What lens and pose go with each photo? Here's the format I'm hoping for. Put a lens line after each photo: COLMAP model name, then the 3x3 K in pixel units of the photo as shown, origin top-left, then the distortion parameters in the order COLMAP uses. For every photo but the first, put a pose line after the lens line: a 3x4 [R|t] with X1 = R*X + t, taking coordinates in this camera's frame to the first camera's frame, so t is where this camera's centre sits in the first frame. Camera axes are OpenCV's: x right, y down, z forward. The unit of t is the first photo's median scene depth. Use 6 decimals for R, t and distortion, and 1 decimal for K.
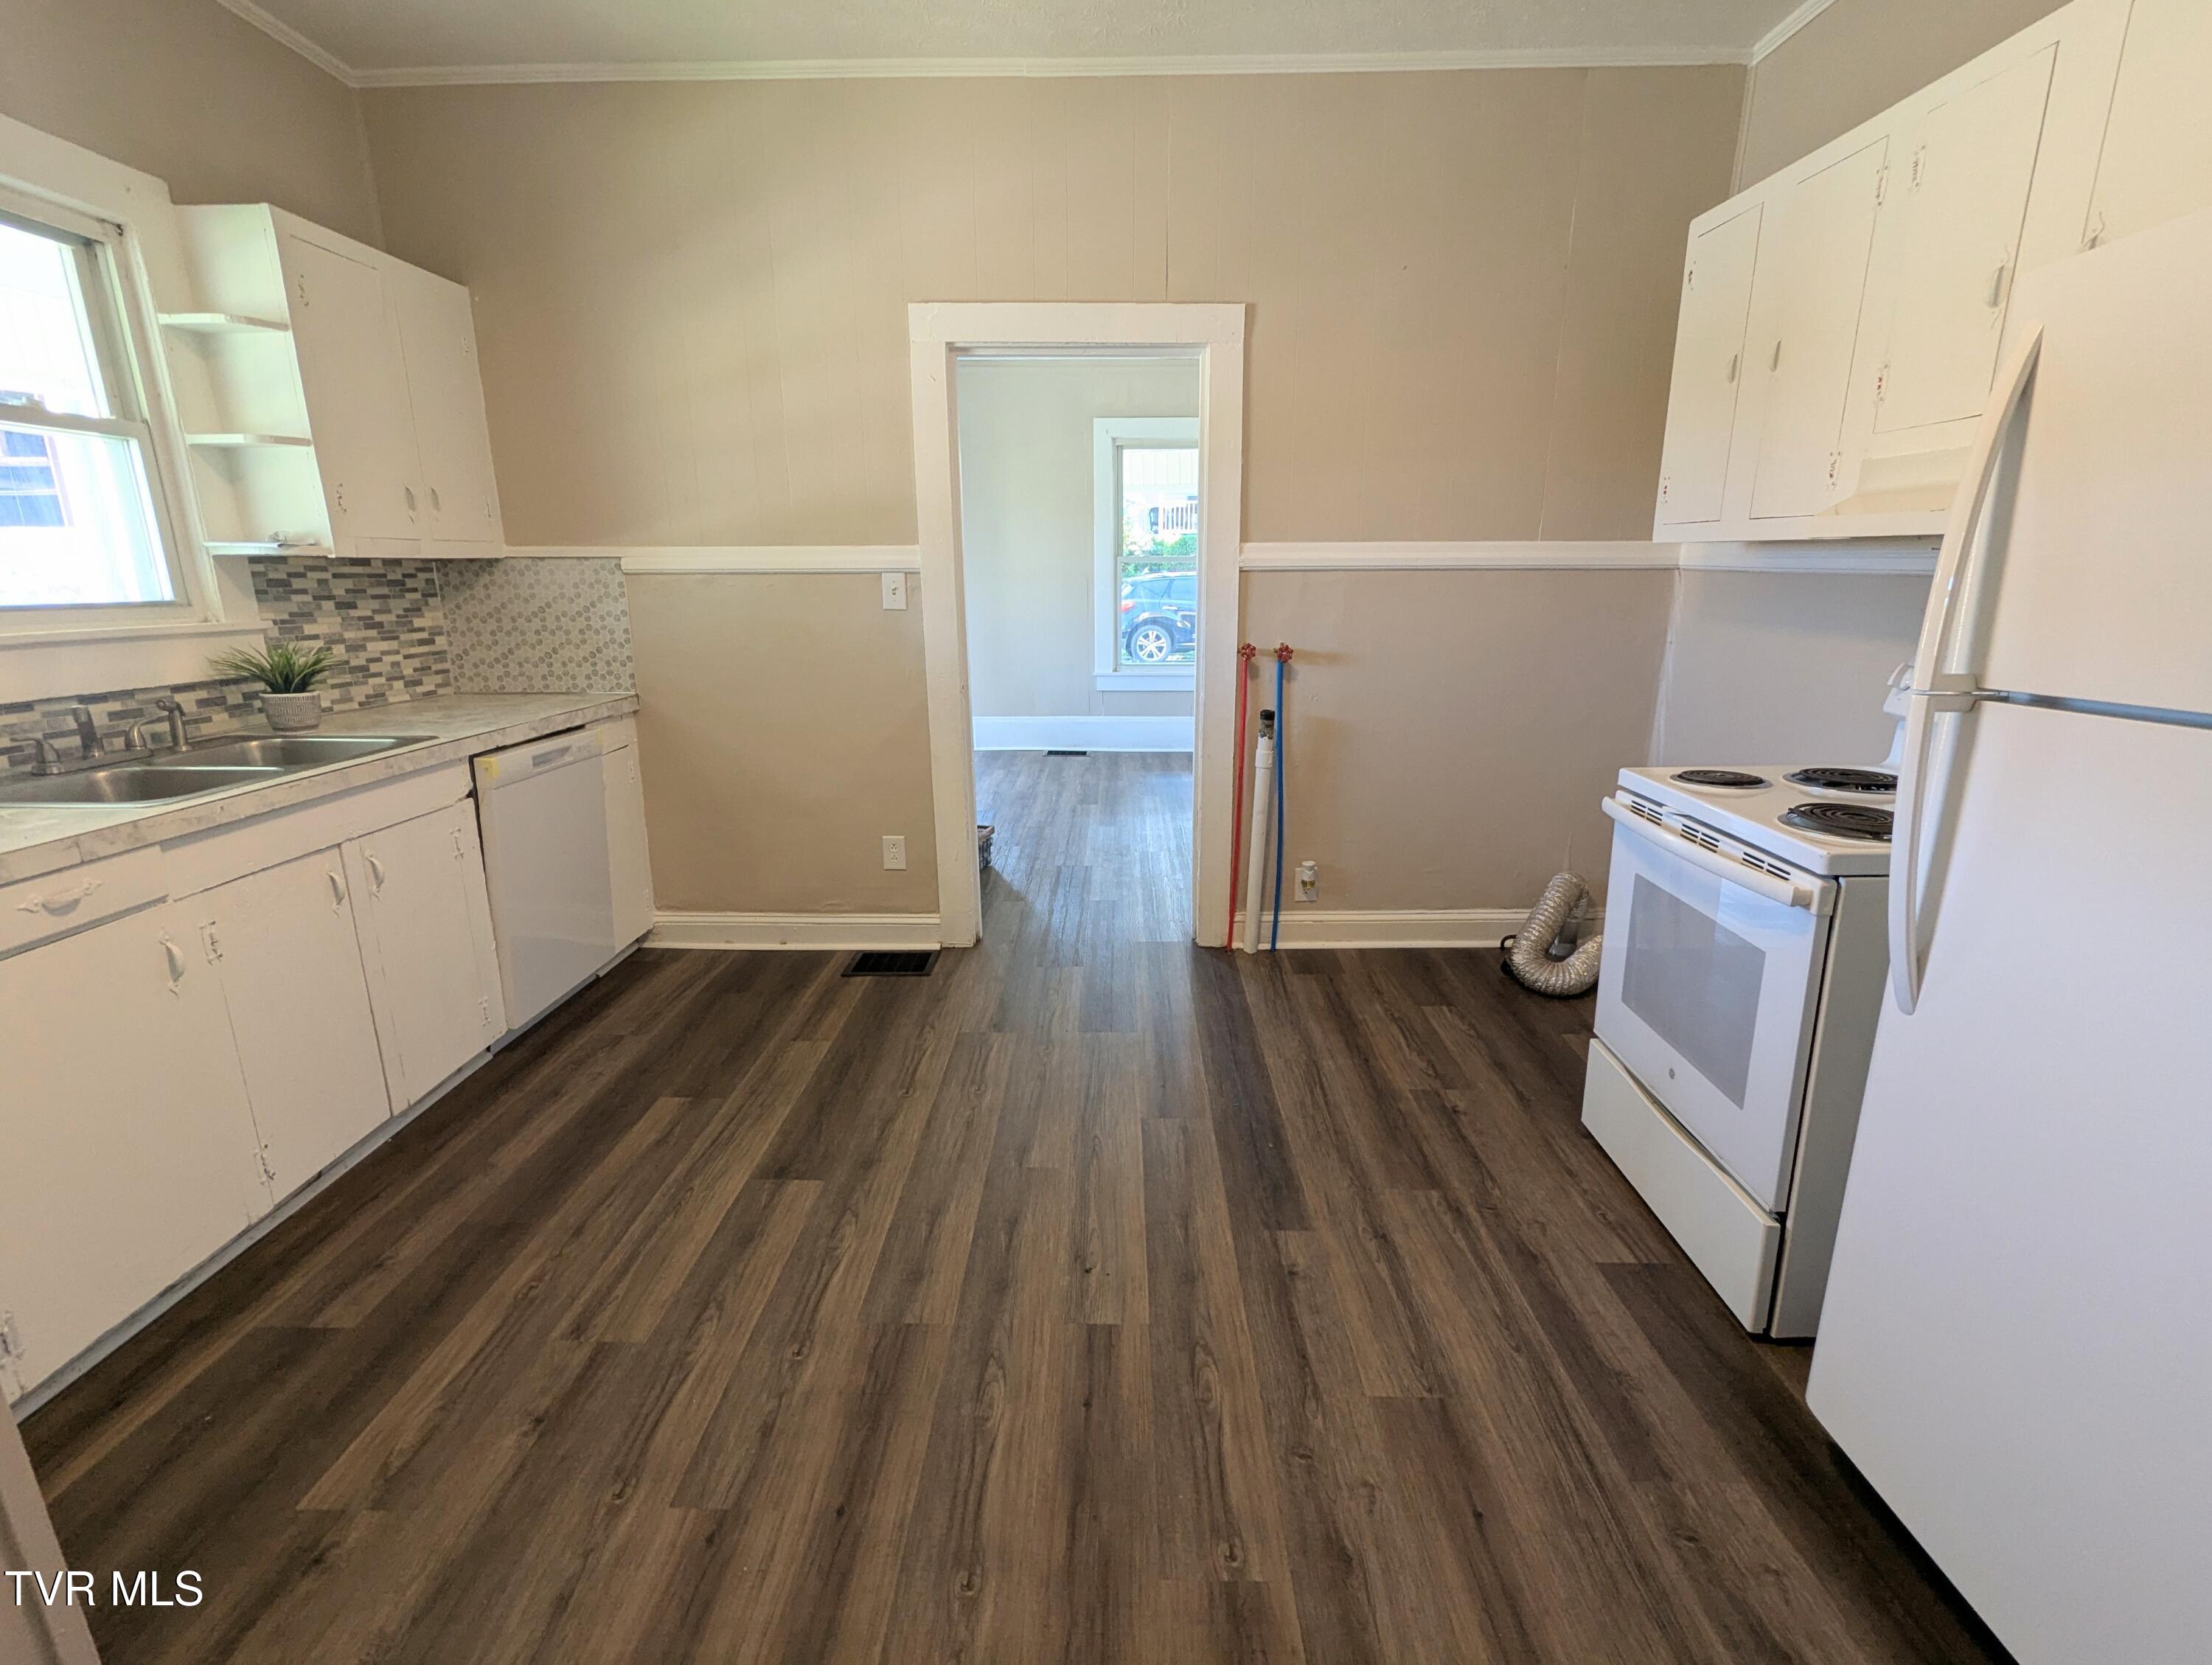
lens RADIAL K [[1048.6, 0, 1101.3], [0, 1048.6, 845.0], [0, 0, 1]] dist [-0.001397, 0.000646]
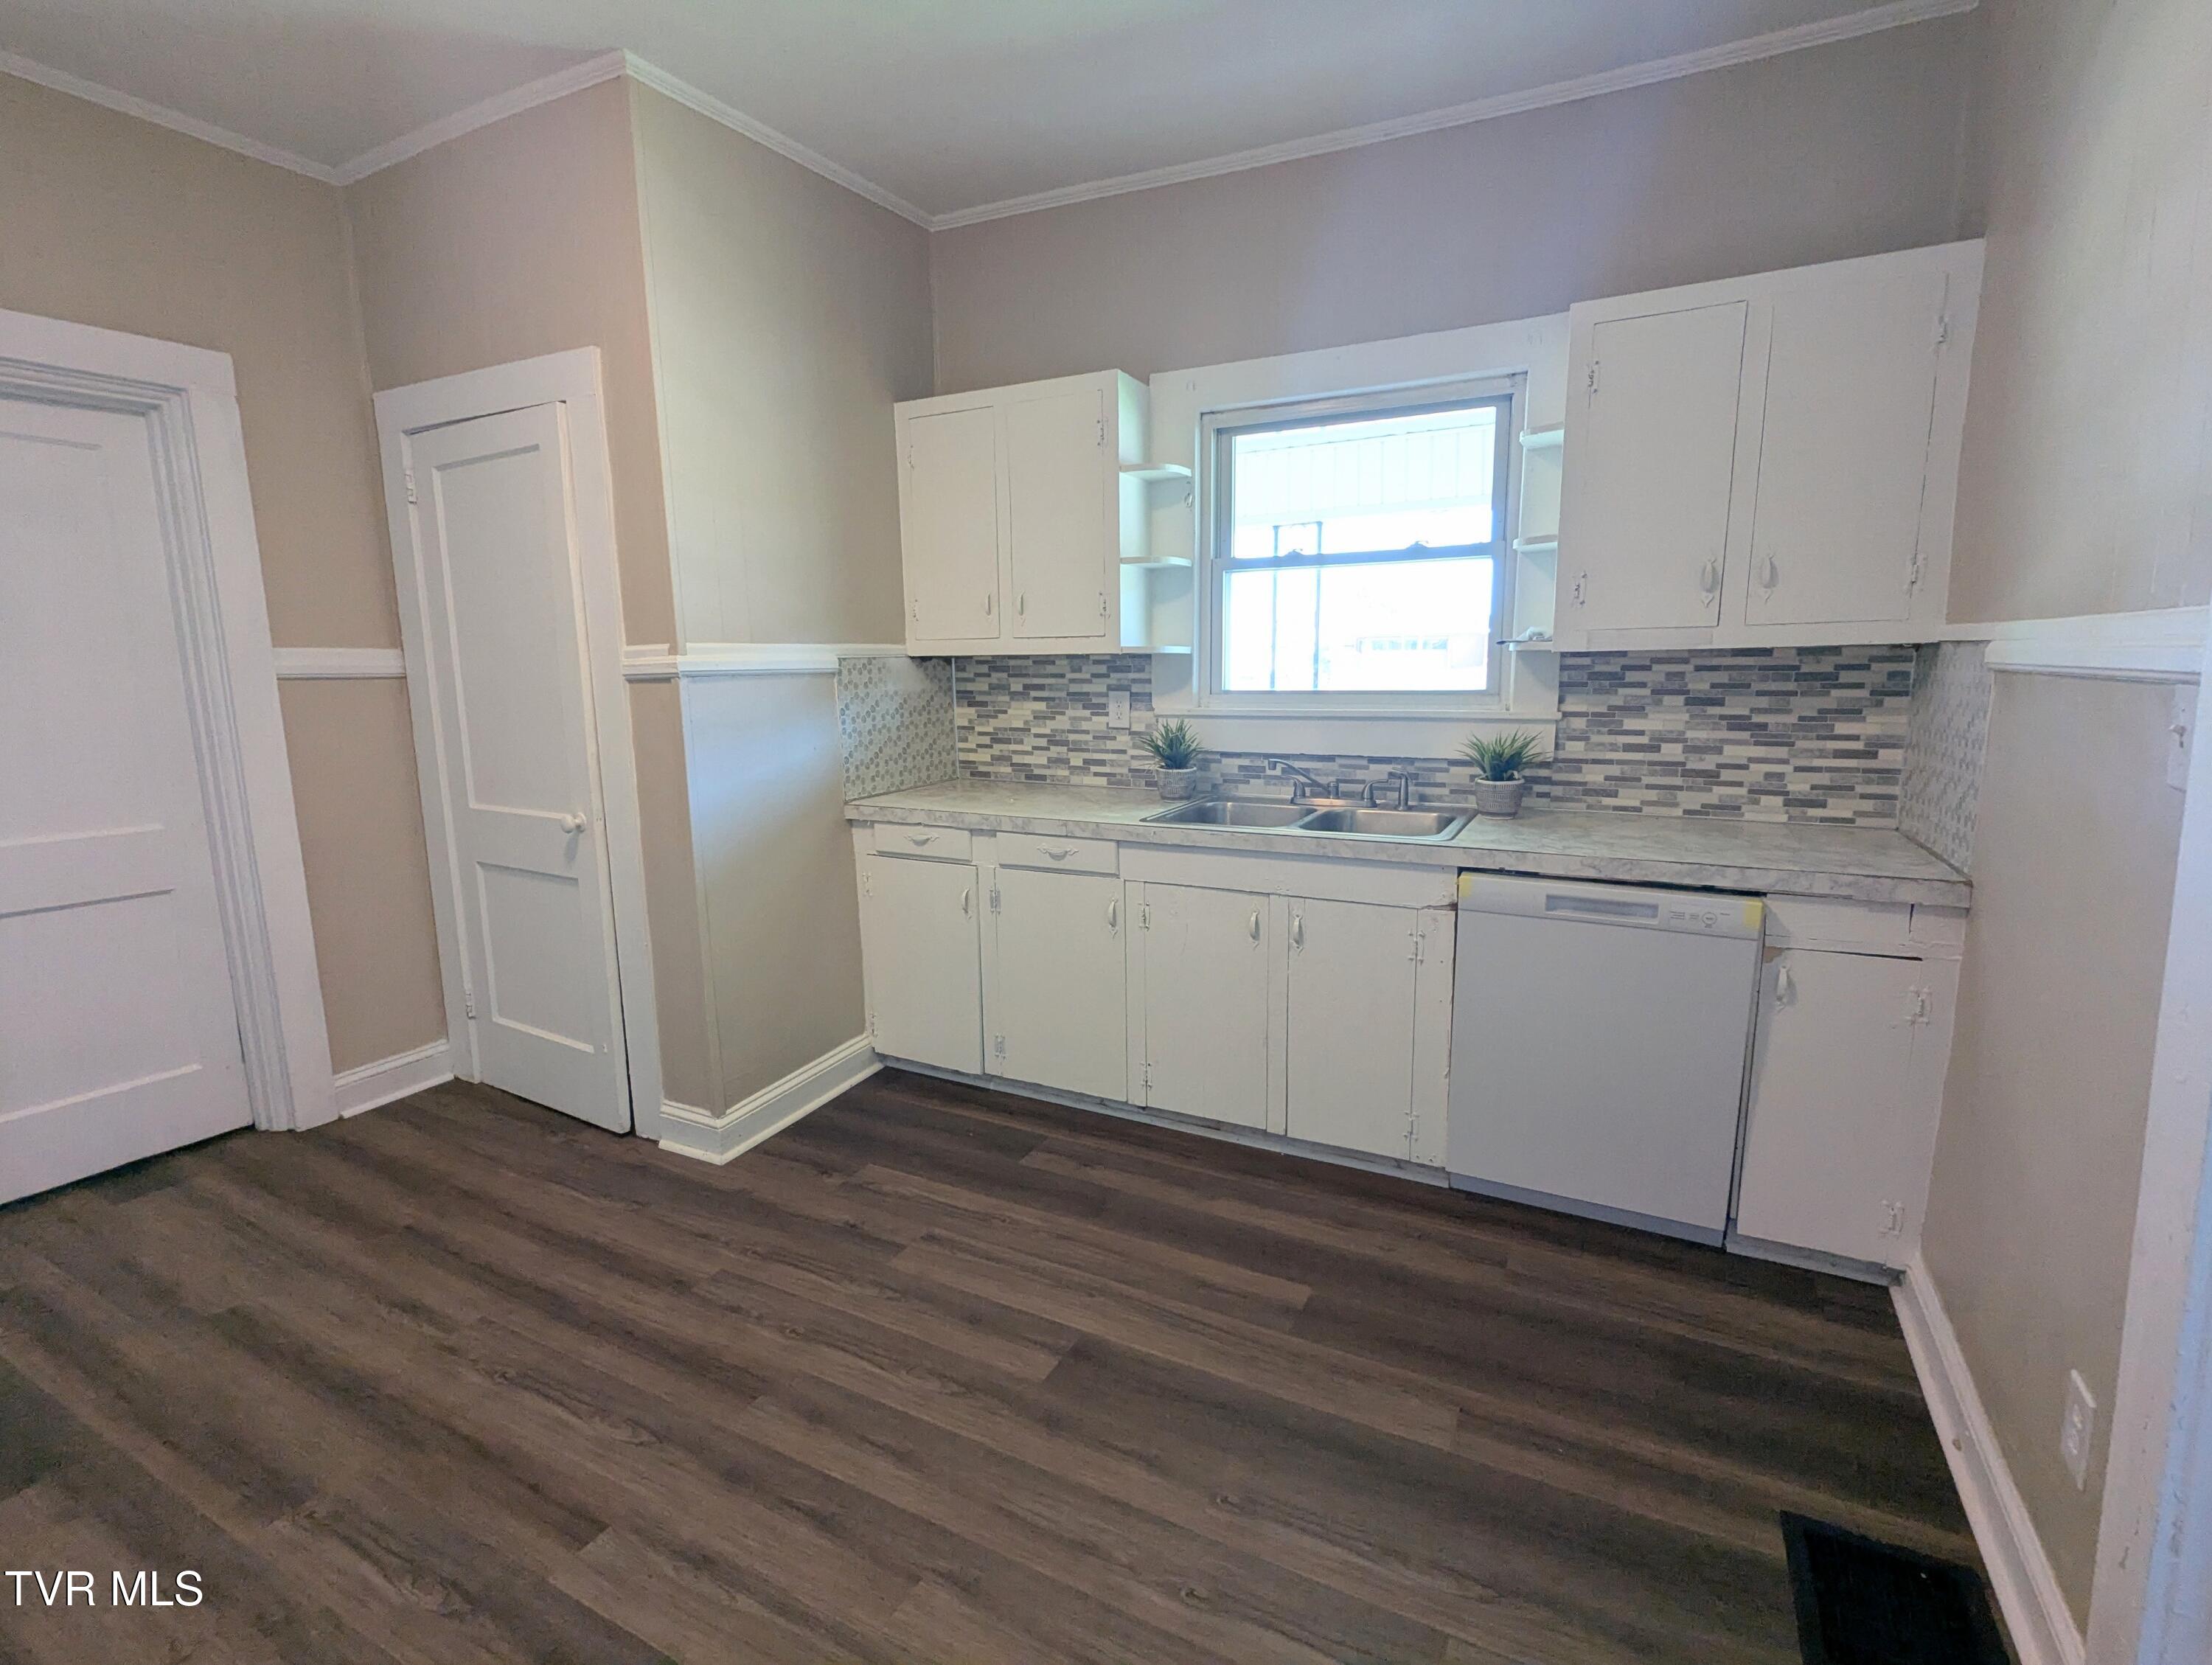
lens RADIAL K [[1048.6, 0, 1097.3], [0, 1048.6, 844.5], [0, 0, 1]] dist [-0.001397, 0.000646]
pose [[-0.457763, 0.164153, -0.873789, 0.338321], [-0.207169, 0.936059, 0.284383, -0.298132], [0.864601, 0.311202, -0.394486, 1.079223]]
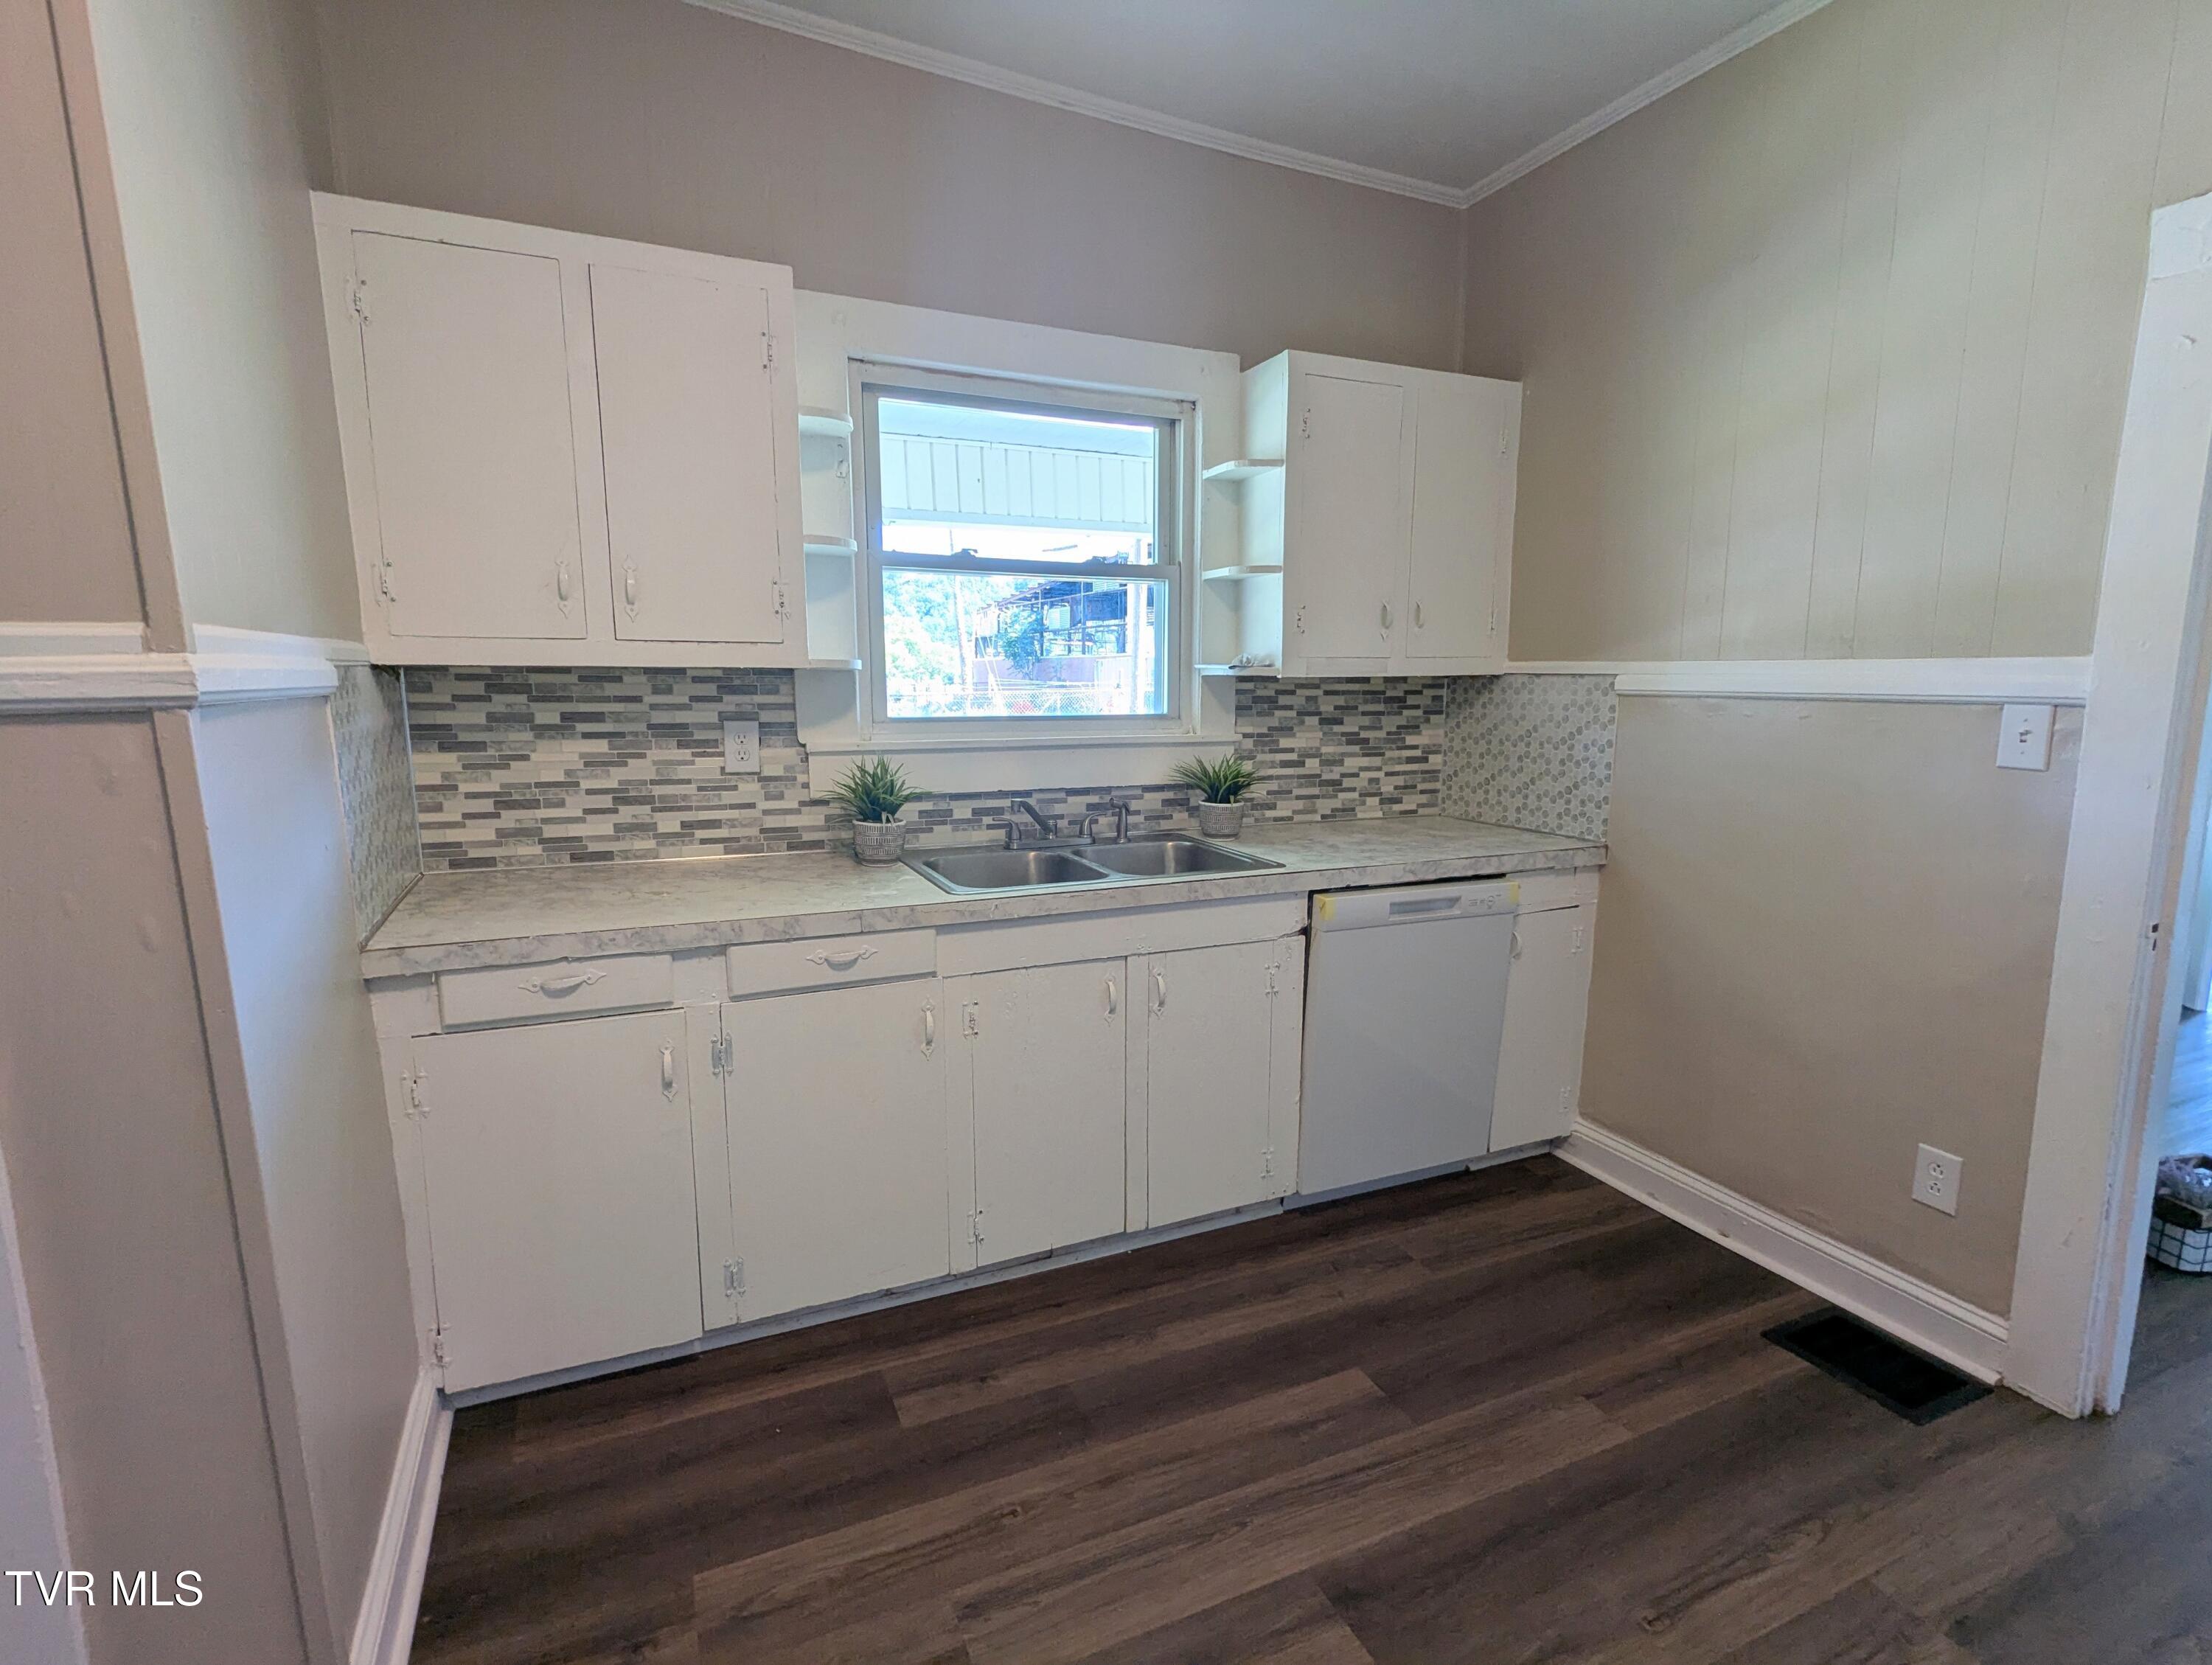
lens RADIAL K [[1048.6, 0, 1097.7], [0, 1048.6, 842.6], [0, 0, 1]] dist [-0.001397, 0.000646]
pose [[0.420515, 0.148369, -0.895072, 0.131756], [-0.231927, 0.971340, 0.052049, -0.130440], [0.877141, 0.185704, 0.442874, 0.423014]]
